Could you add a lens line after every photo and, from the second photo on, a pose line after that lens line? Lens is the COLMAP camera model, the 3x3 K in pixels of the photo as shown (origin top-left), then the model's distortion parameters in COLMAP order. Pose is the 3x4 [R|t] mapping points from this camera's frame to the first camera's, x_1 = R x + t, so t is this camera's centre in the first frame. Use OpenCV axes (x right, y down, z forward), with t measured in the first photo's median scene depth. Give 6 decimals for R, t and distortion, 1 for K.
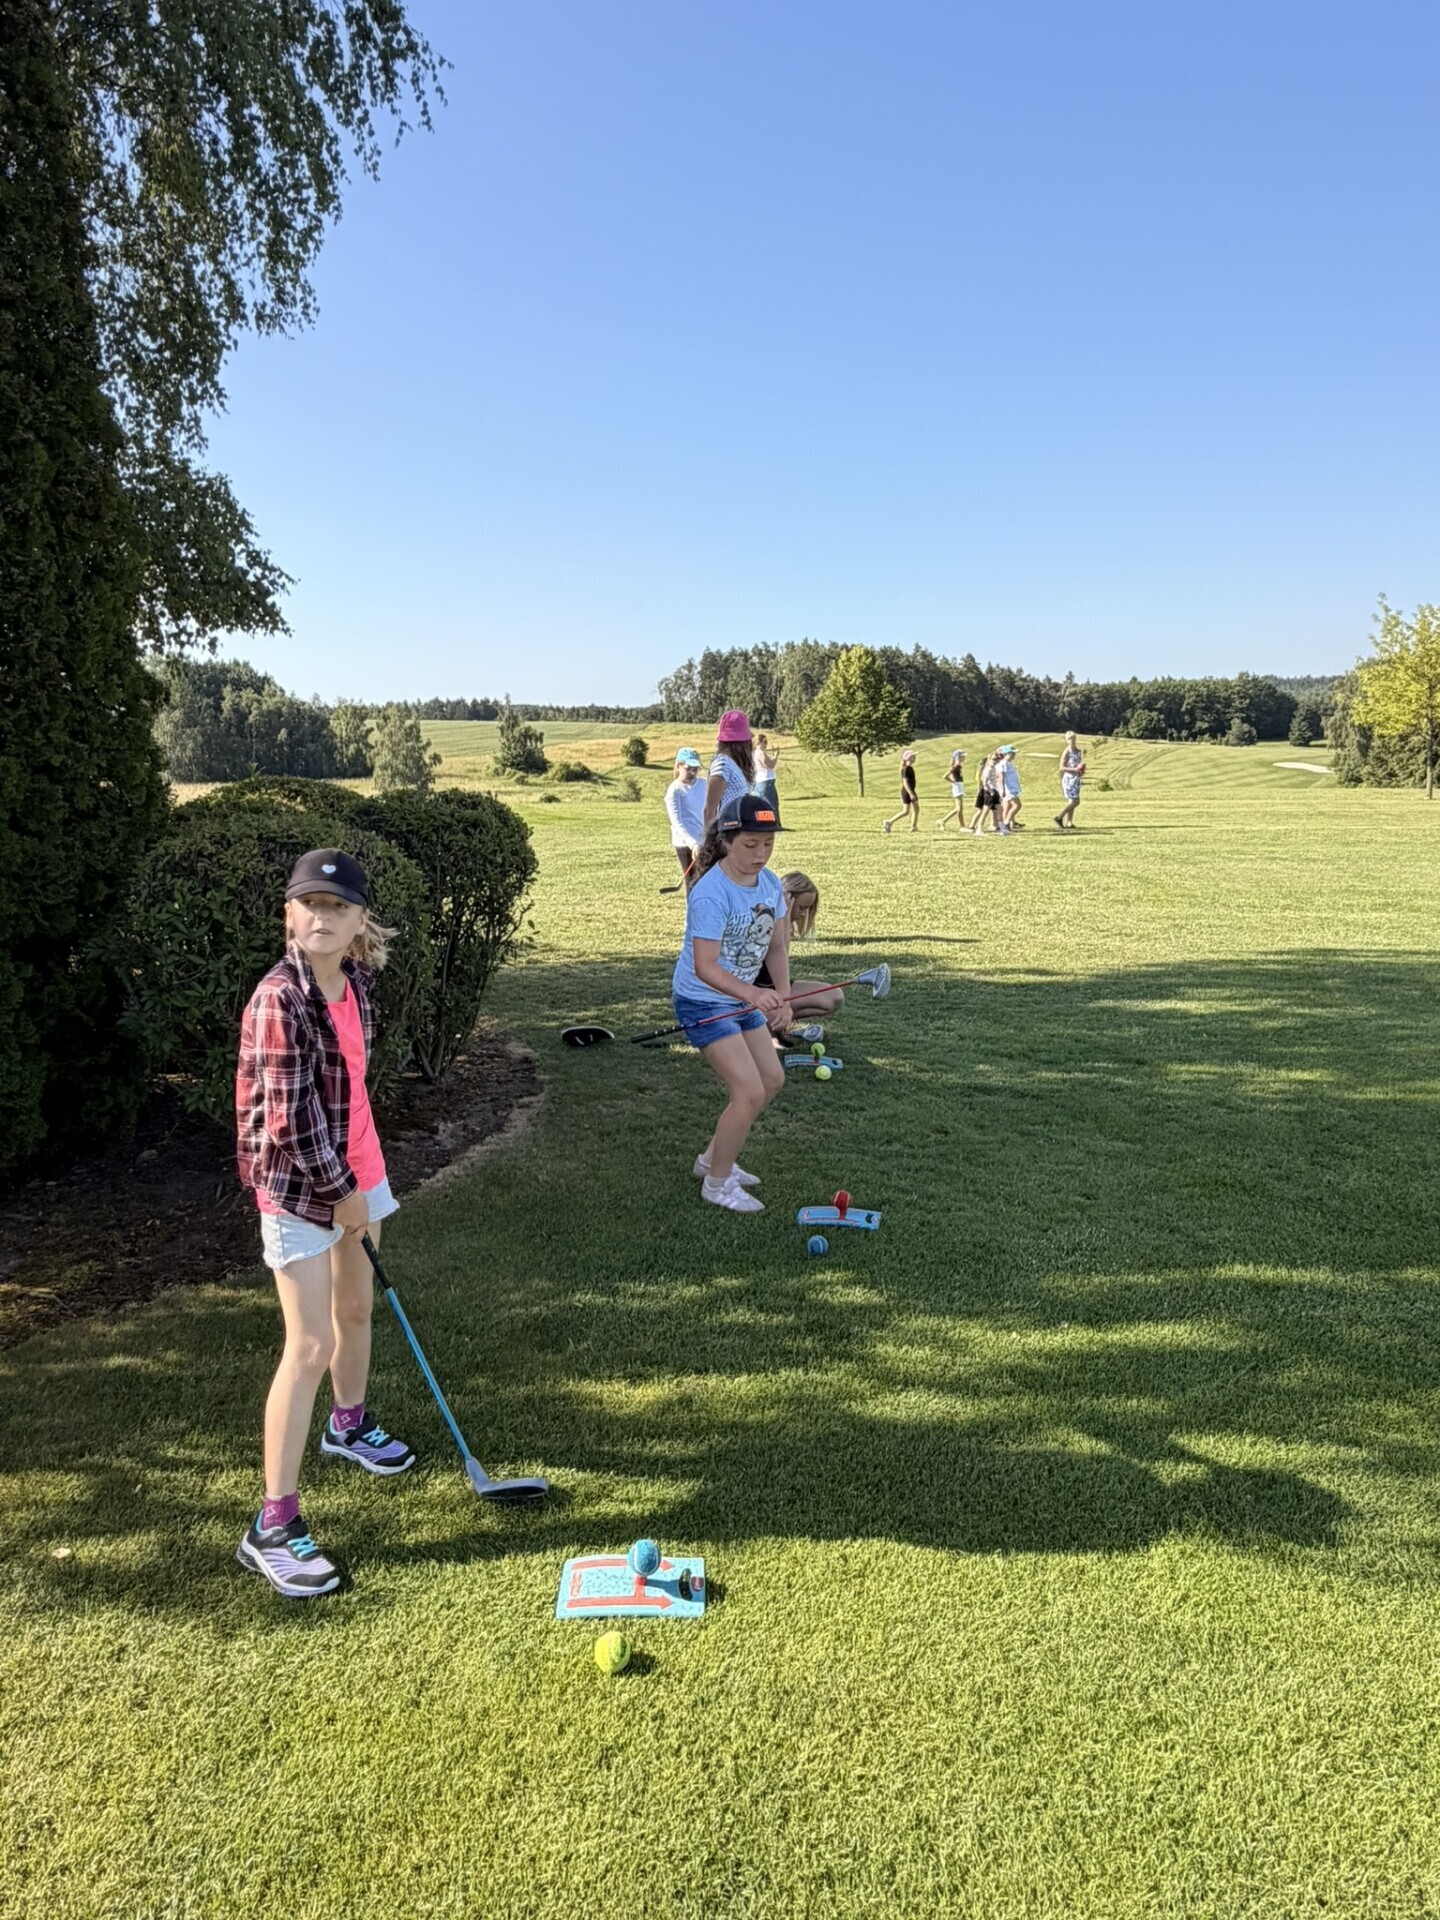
lens RADIAL K [[1270.2, 0, 717.8], [0, 1270.2, 961.3], [0, 0, 1]] dist [0.002942, 0.001699]
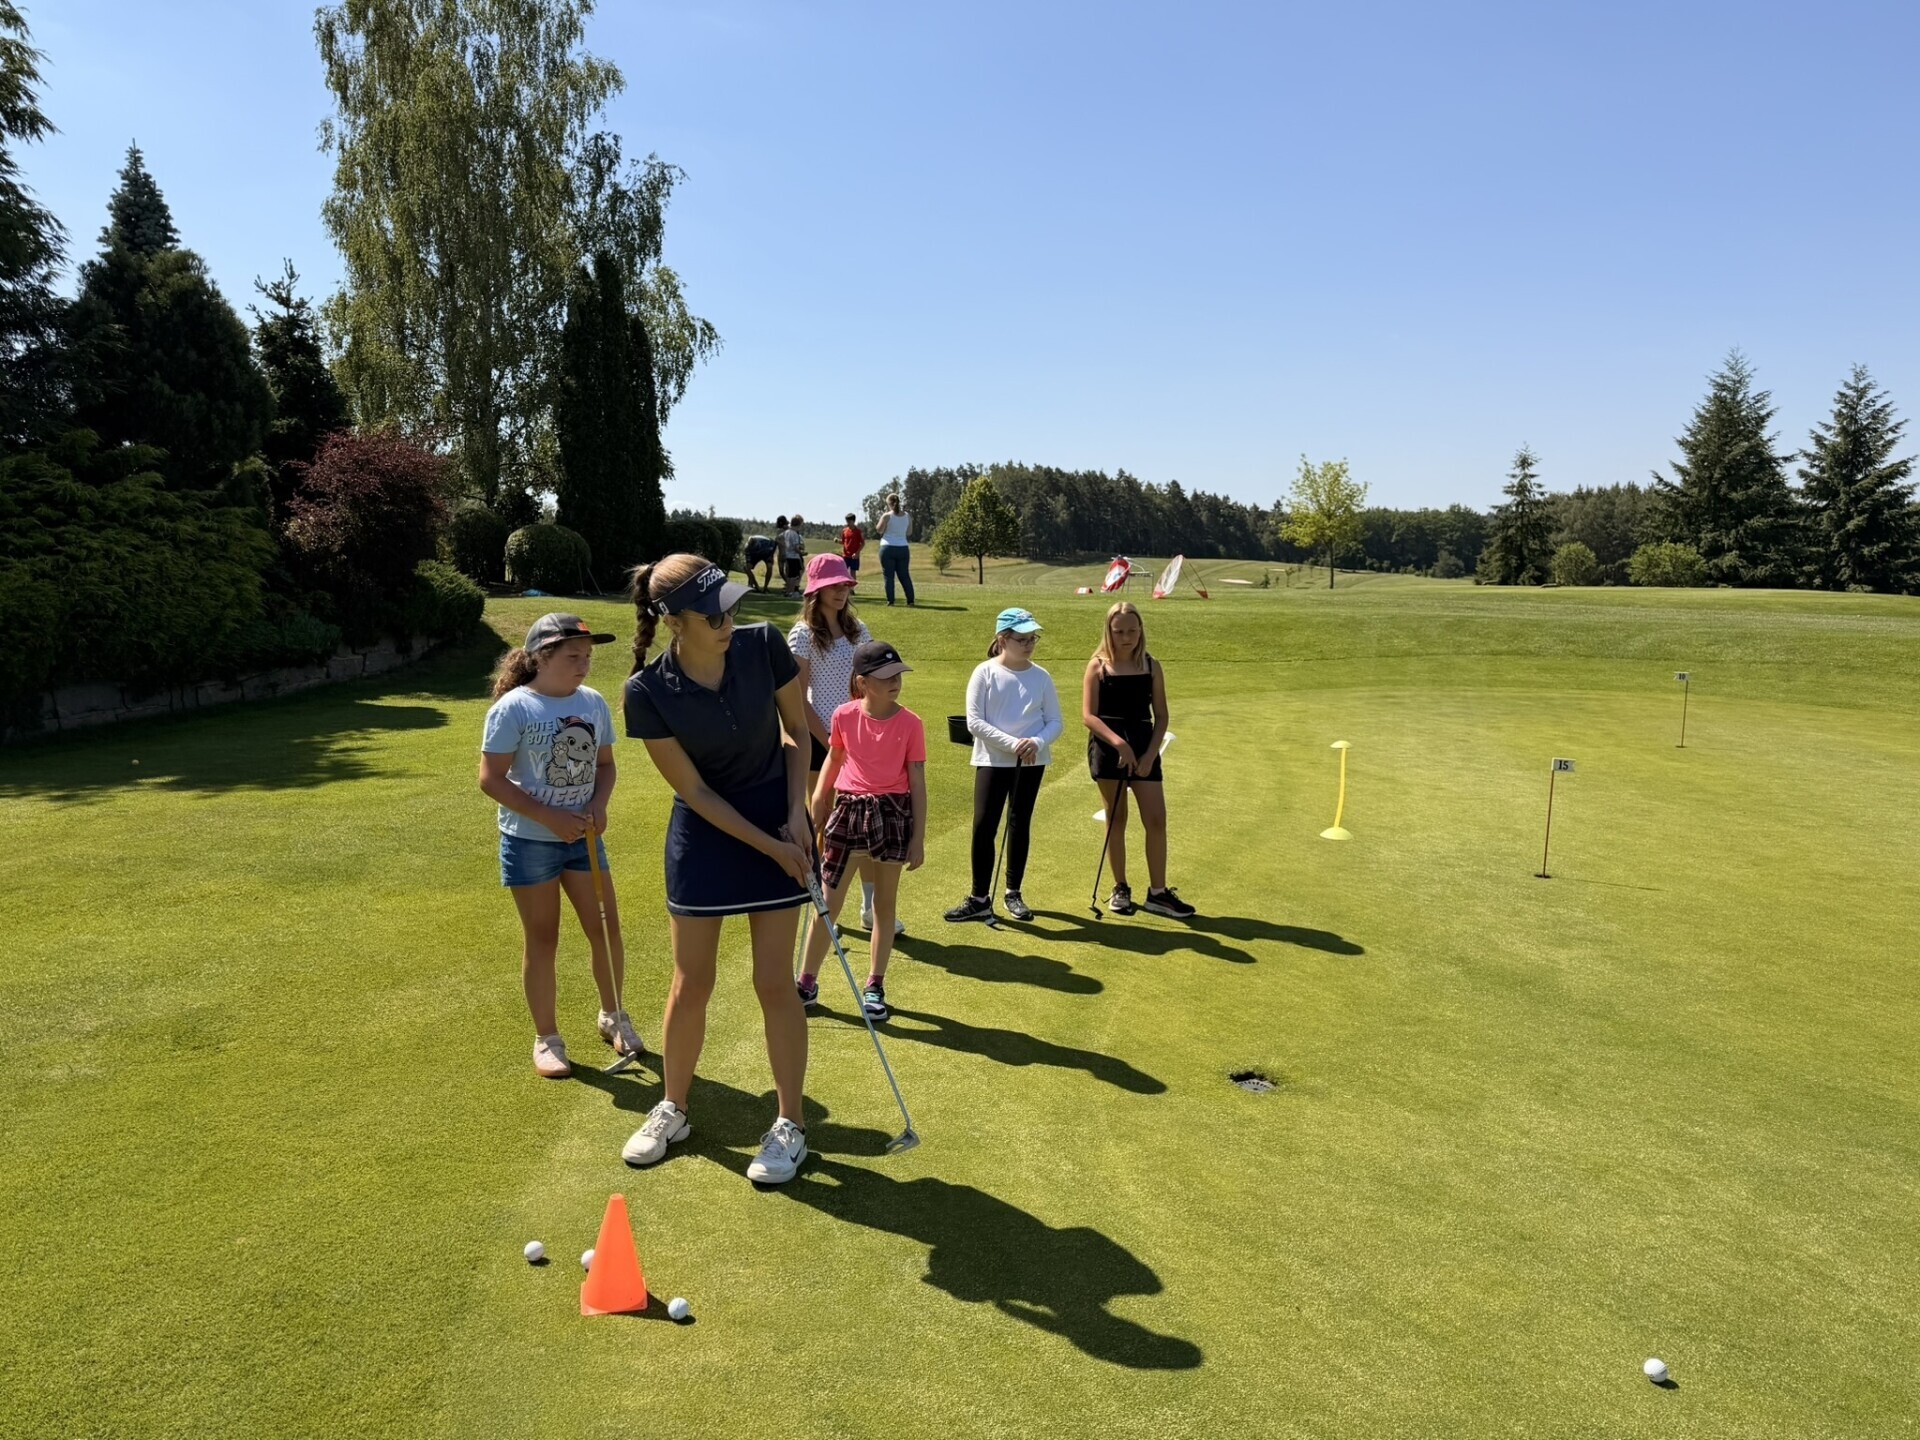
lens RADIAL K [[1352.8, 0, 954.9], [0, 1352.8, 722.9], [0, 0, 1]] dist [0.066414, -0.072275]
pose [[0.999450, 0.026053, 0.020510, 0.328422], [-0.024896, 0.998189, -0.054771, 0.511368], [-0.021900, 0.054230, 0.998288, -2.345702]]
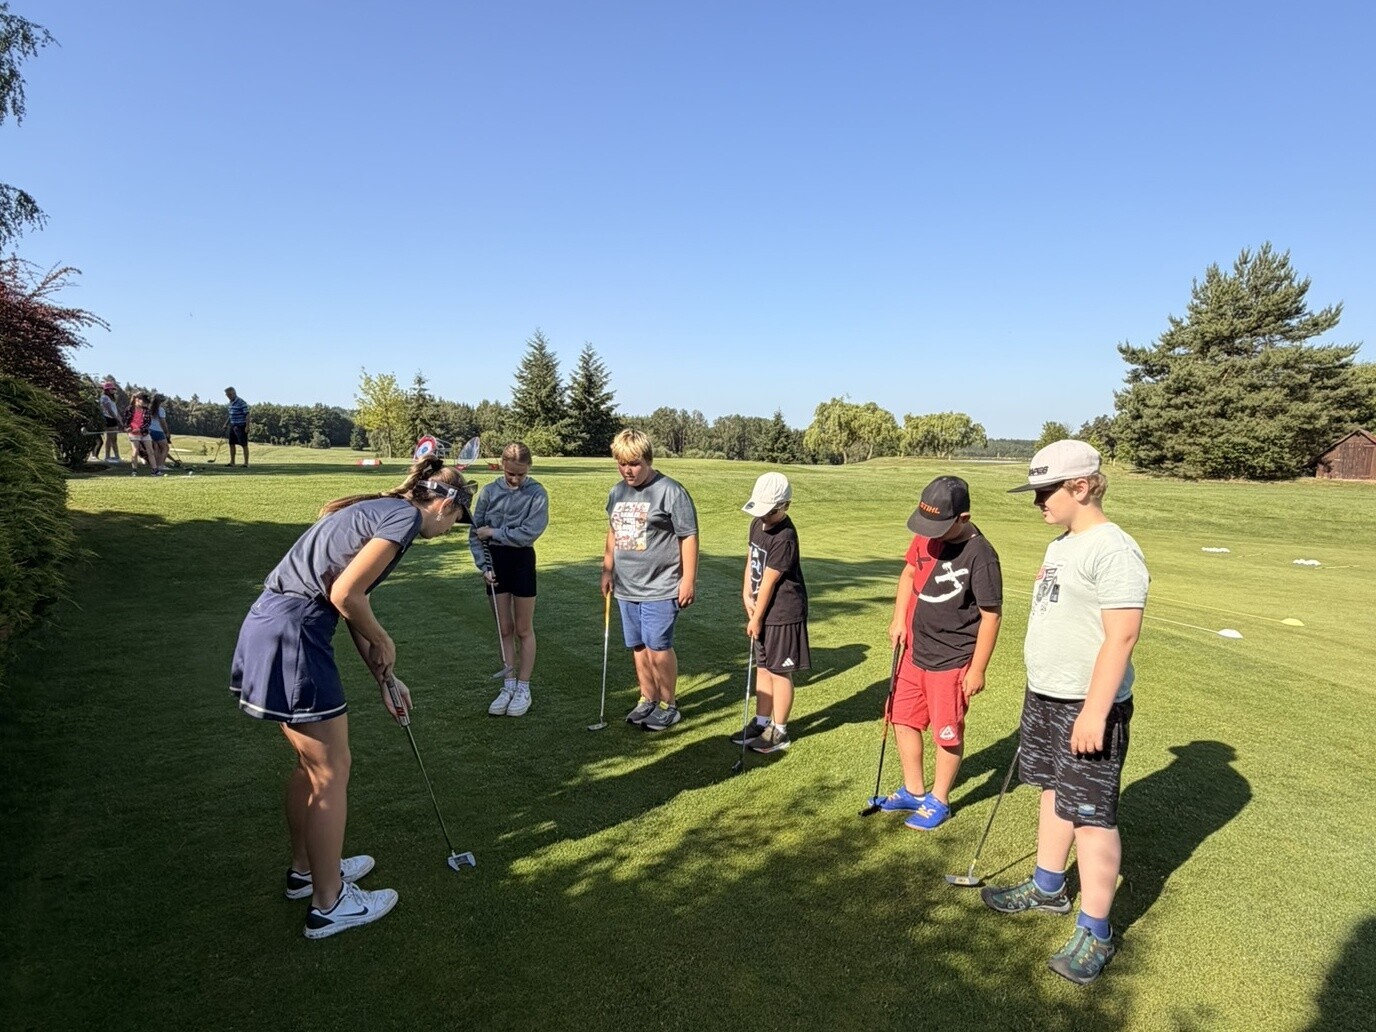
lens RADIAL K [[816.7, 0, 693.8], [0, 816.7, 528.4], [0, 0, 1]] dist [0.004756, 0.007636]
pose [[0.689112, -0.039695, 0.723566, -0.537448], [0.093418, 0.995033, -0.034382, 0.397311], [-0.718608, 0.091287, 0.689398, -1.571721]]
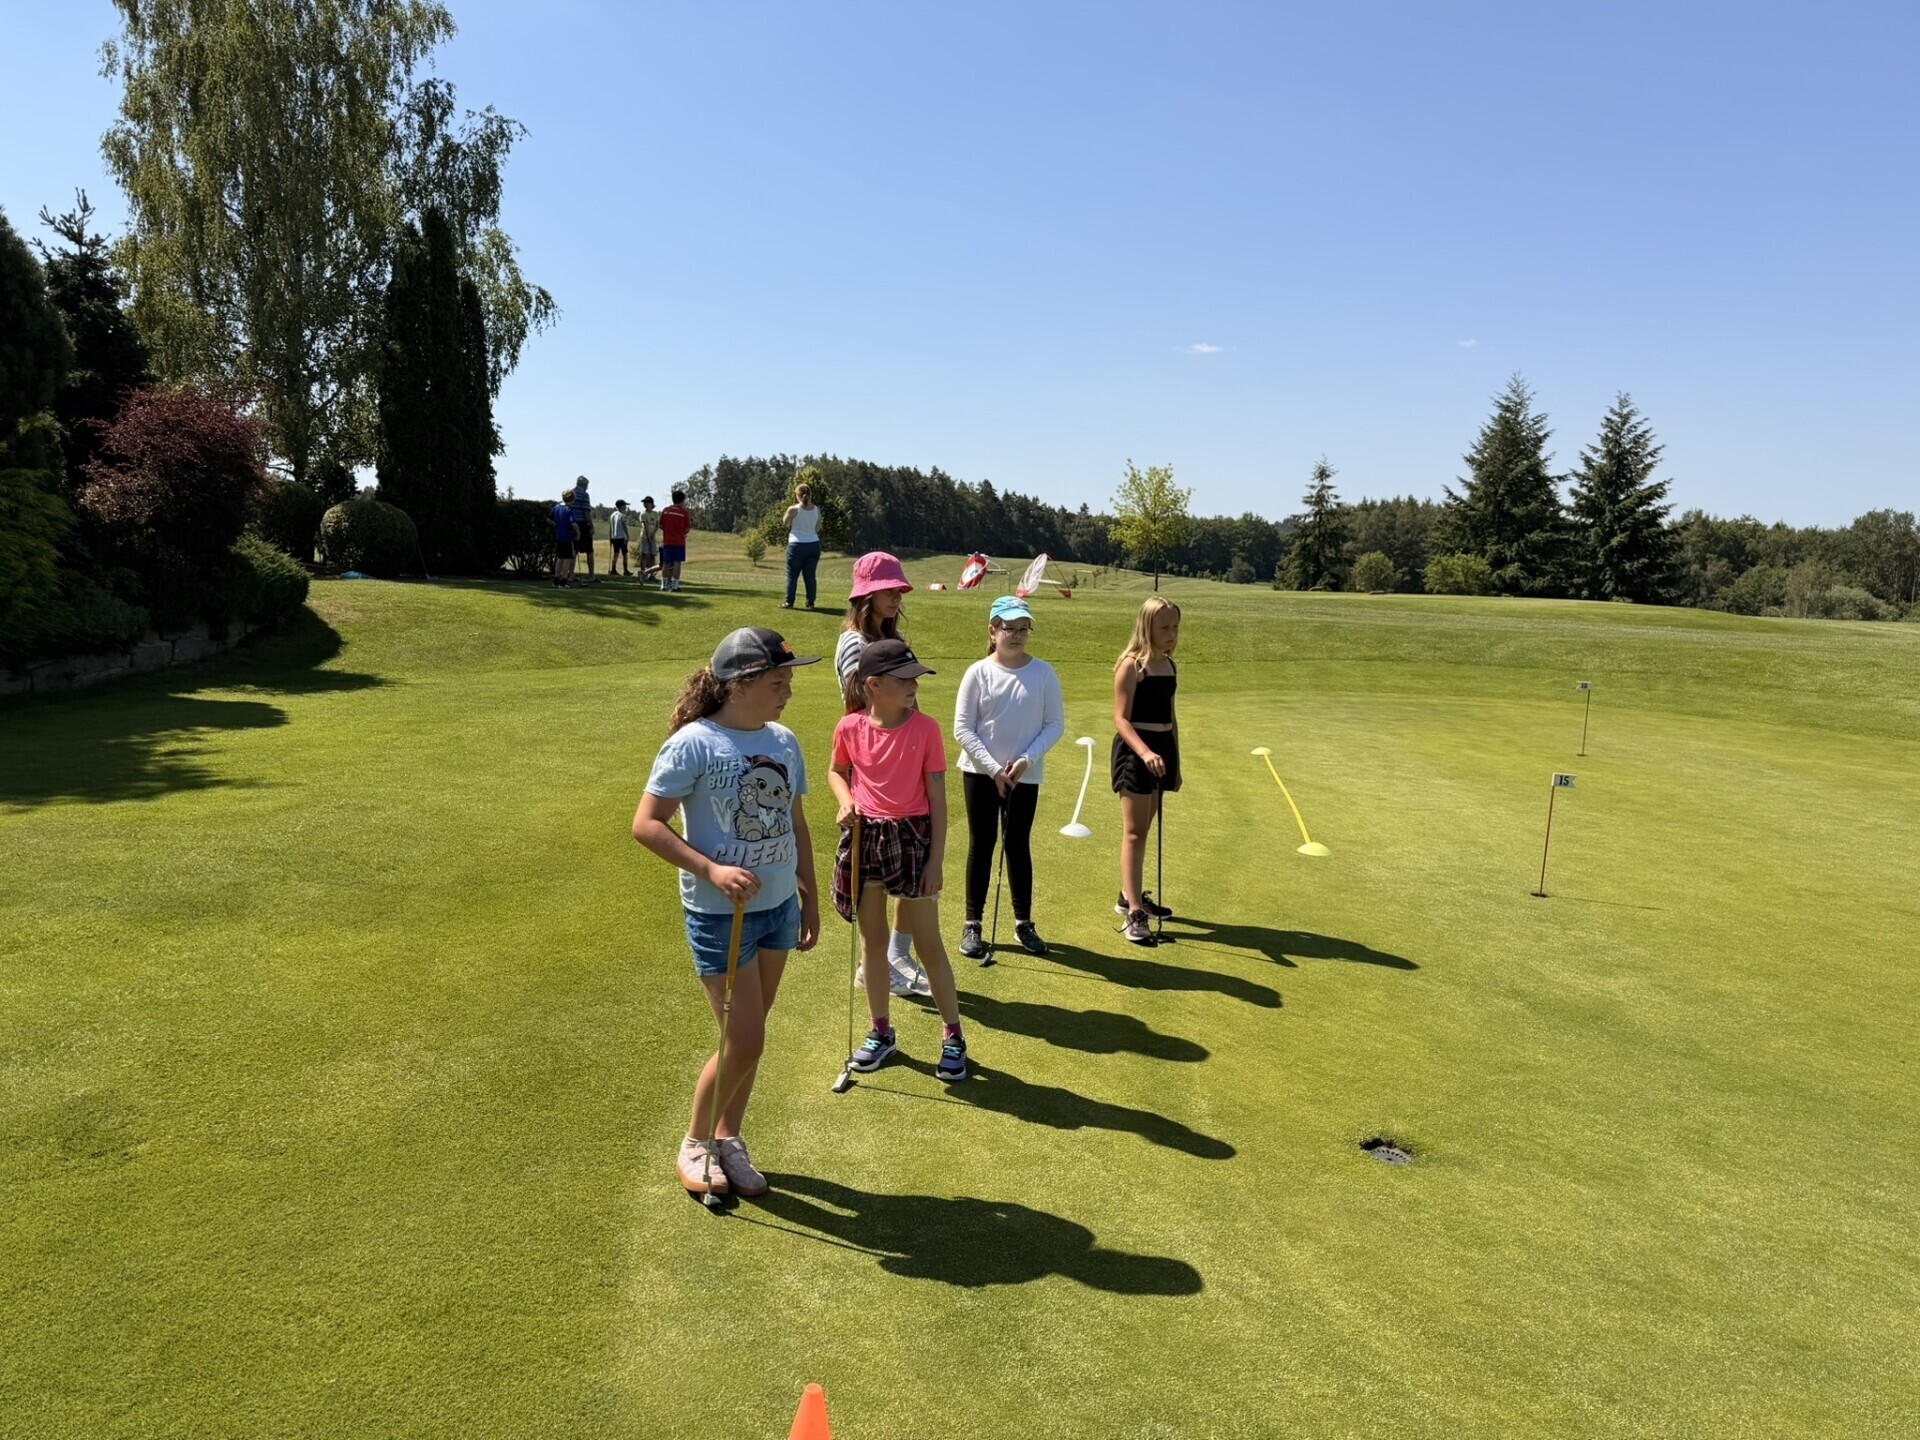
lens RADIAL K [[1352.8, 0, 957.5], [0, 1352.8, 724.5], [0, 0, 1]] dist [0.066414, -0.072275]
pose [[0.986096, 0.033910, 0.162679, 0.231523], [-0.025524, 0.998249, -0.053362, 0.501296], [-0.164204, 0.048468, 0.985235, -2.256931]]
